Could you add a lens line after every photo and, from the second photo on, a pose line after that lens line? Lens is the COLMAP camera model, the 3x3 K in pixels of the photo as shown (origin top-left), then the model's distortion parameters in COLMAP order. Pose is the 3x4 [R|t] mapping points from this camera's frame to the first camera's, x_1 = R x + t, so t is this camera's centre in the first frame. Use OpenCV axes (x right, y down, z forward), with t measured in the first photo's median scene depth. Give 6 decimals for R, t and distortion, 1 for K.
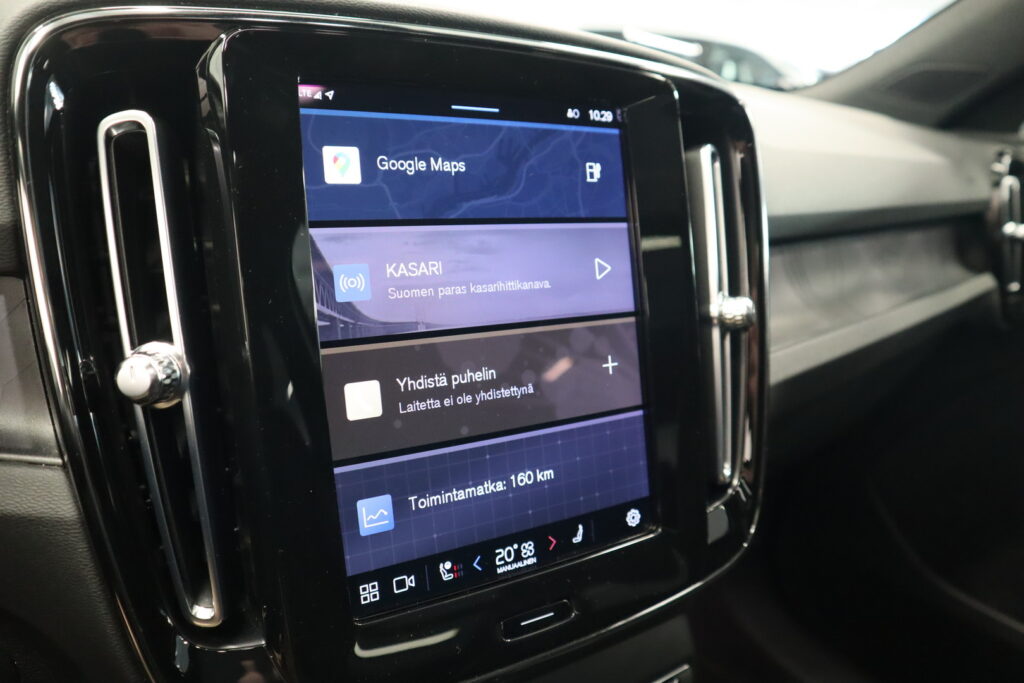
lens RADIAL K [[711.7, 0, 512.0], [0, 711.7, 341.5], [0, 0, 1]] dist [-0.125315, 0.085084]
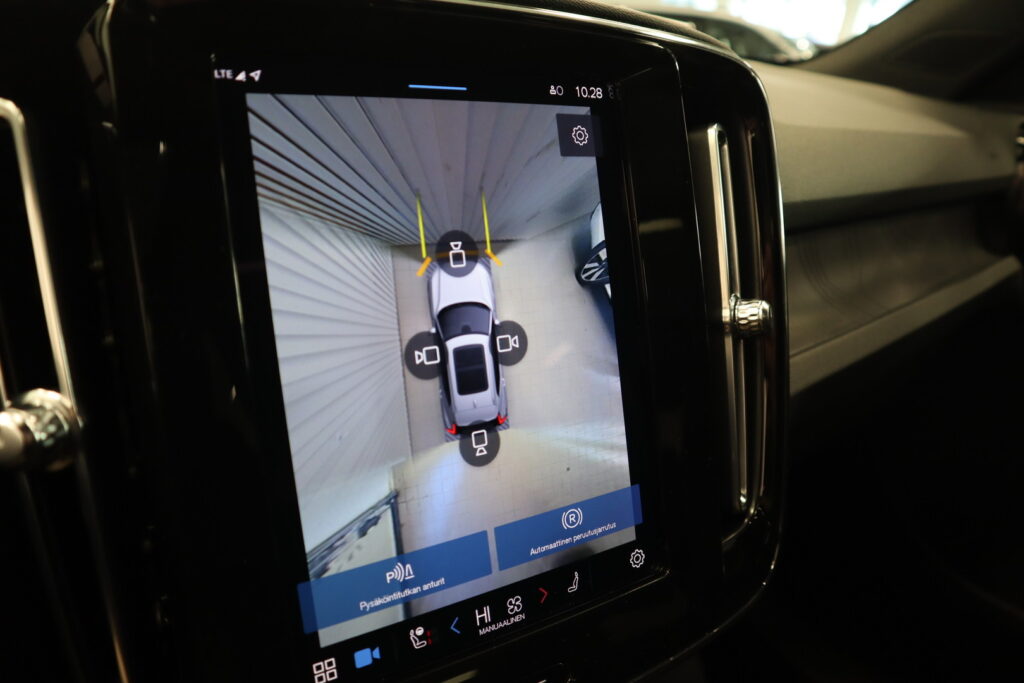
lens RADIAL K [[711.7, 0, 512.0], [0, 711.7, 341.5], [0, 0, 1]] dist [-0.125315, 0.085084]
pose [[0.999675, -0.025455, -0.001521, 0.028820], [0.025482, 0.999440, 0.021692, -0.044298], [0.000968, -0.021724, 0.999764, 0.156665]]
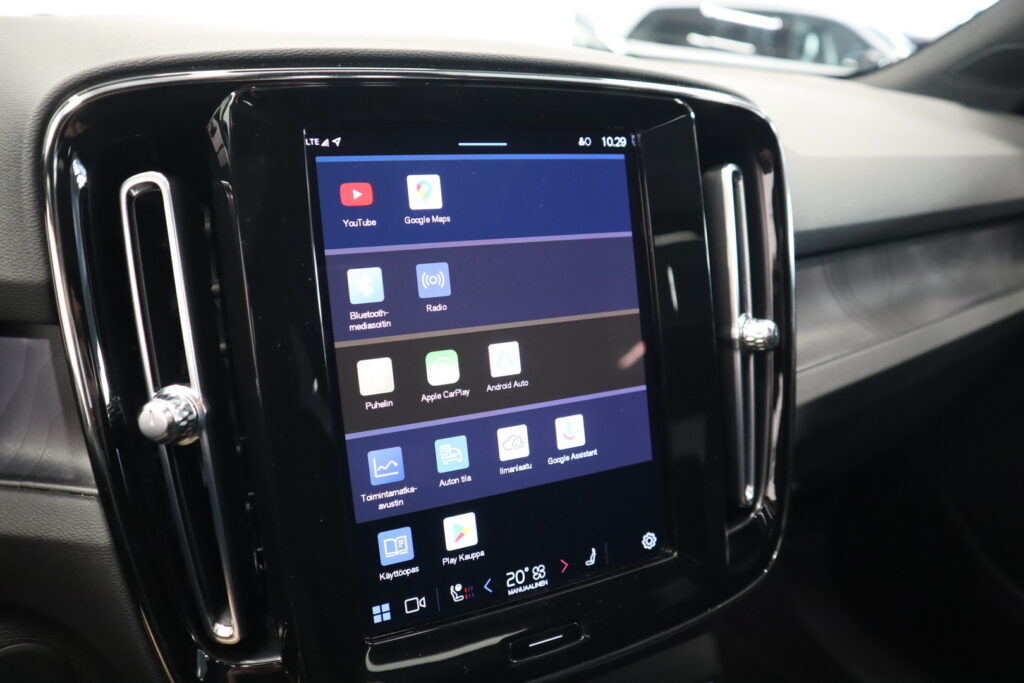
lens RADIAL K [[711.7, 0, 512.0], [0, 711.7, 341.5], [0, 0, 1]] dist [-0.125315, 0.085084]
pose [[0.993908, -0.004381, -0.110124, 0.098698], [0.006873, 0.999729, 0.022260, -0.066133], [0.109996, -0.022881, 0.993669, -0.017995]]
